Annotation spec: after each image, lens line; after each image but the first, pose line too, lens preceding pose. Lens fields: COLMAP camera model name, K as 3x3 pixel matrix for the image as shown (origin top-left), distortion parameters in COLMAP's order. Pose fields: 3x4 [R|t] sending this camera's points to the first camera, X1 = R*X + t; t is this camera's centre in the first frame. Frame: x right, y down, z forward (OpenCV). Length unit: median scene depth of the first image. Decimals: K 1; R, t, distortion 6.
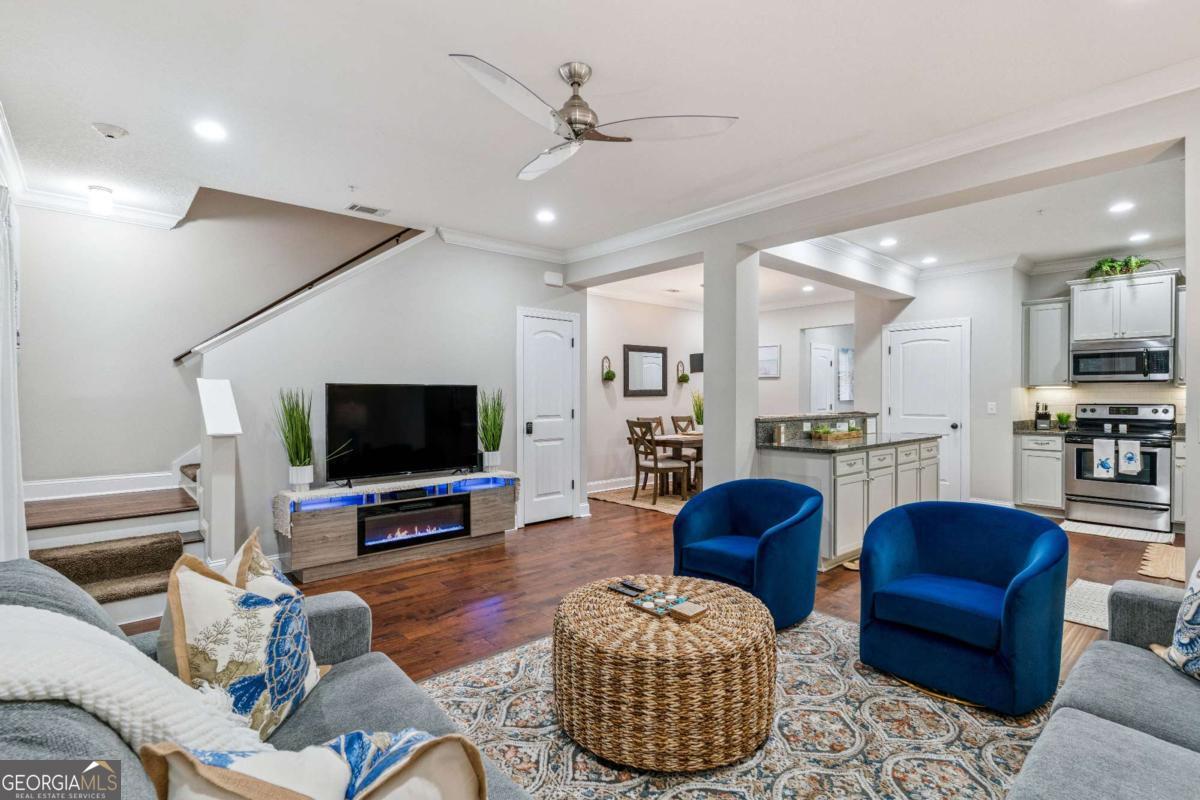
lens RADIAL K [[566.4, 0, 593.5], [0, 566.4, 401.9], [0, 0, 1]] dist [0.003091, 0.000066]
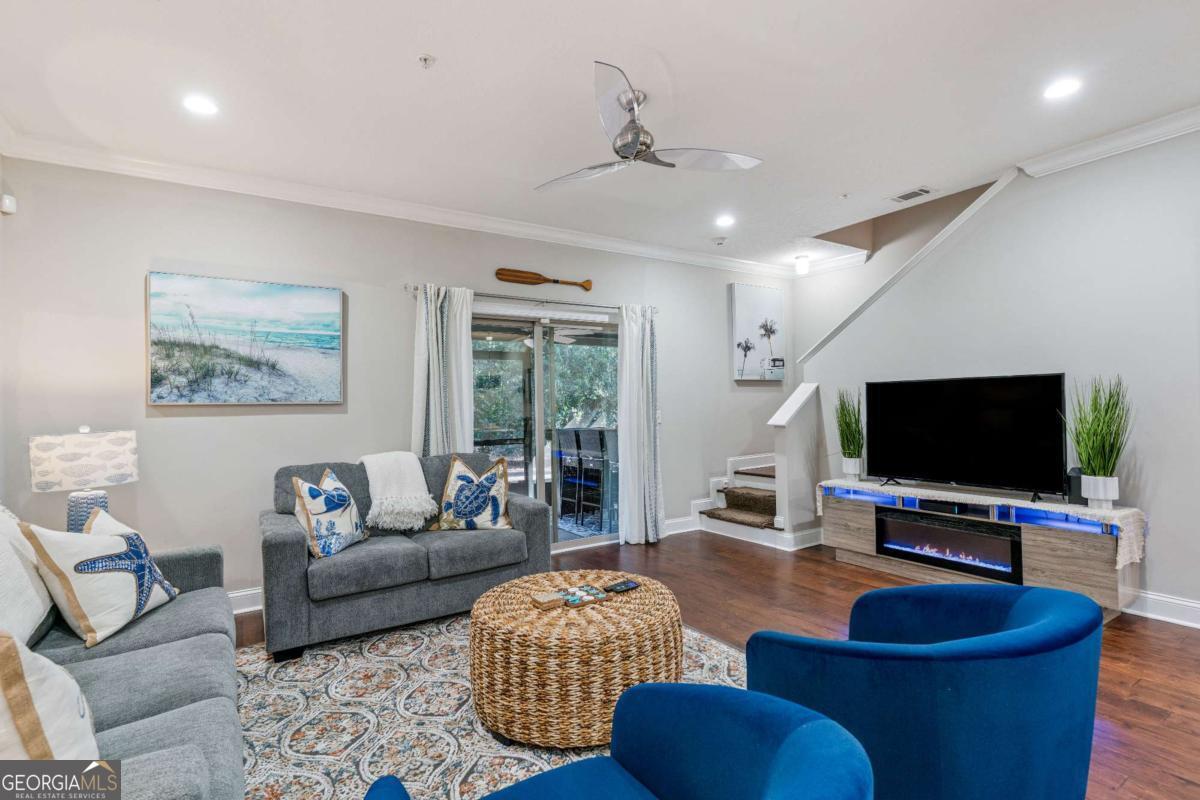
lens RADIAL K [[566.4, 0, 598.6], [0, 566.4, 399.3], [0, 0, 1]] dist [0.003091, 0.000066]
pose [[-0.142020, -0.006692, -0.989841, 0.635823], [0.019471, 0.999765, -0.009553, -0.002051], [0.989672, -0.020630, -0.141856, 0.646627]]
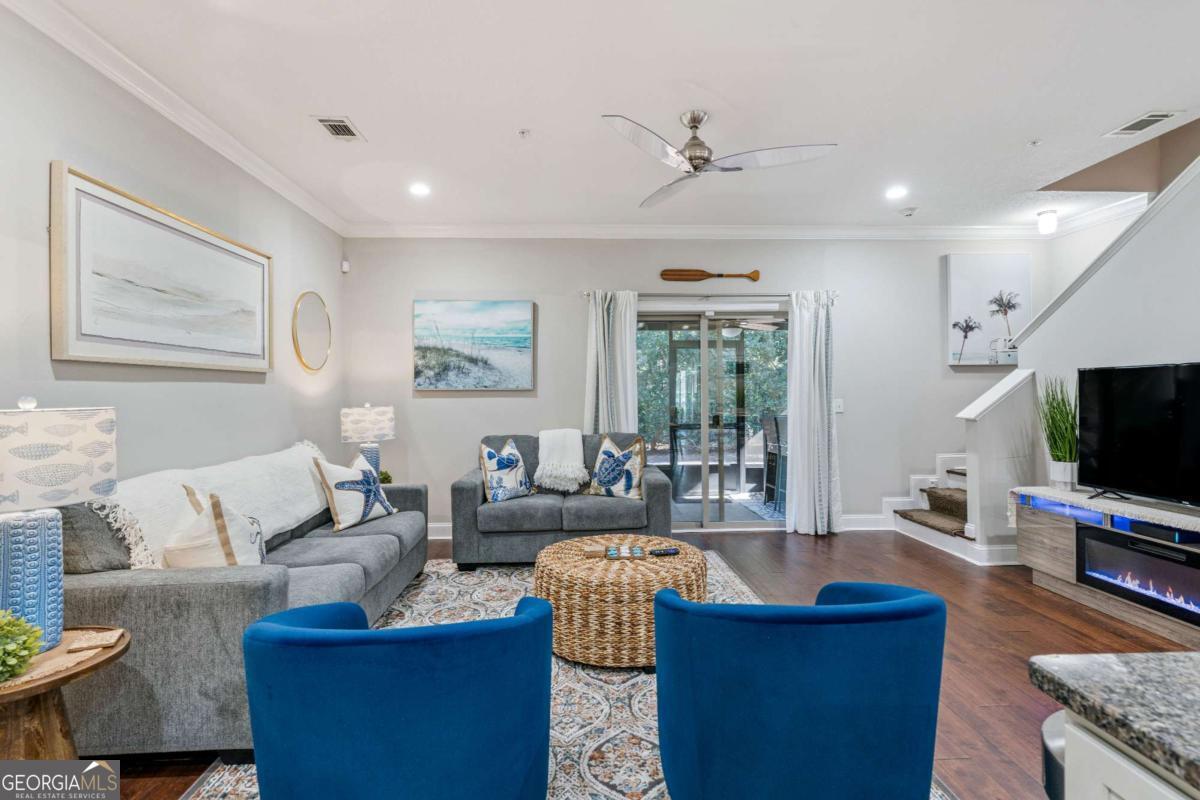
lens RADIAL K [[566.4, 0, 597.7], [0, 566.4, 388.9], [0, 0, 1]] dist [0.003091, 0.000066]
pose [[-0.621183, -0.000950, -0.783665, 0.629318], [0.008854, 0.999927, -0.008230, -0.002801], [0.783616, -0.012051, -0.621129, 0.950956]]
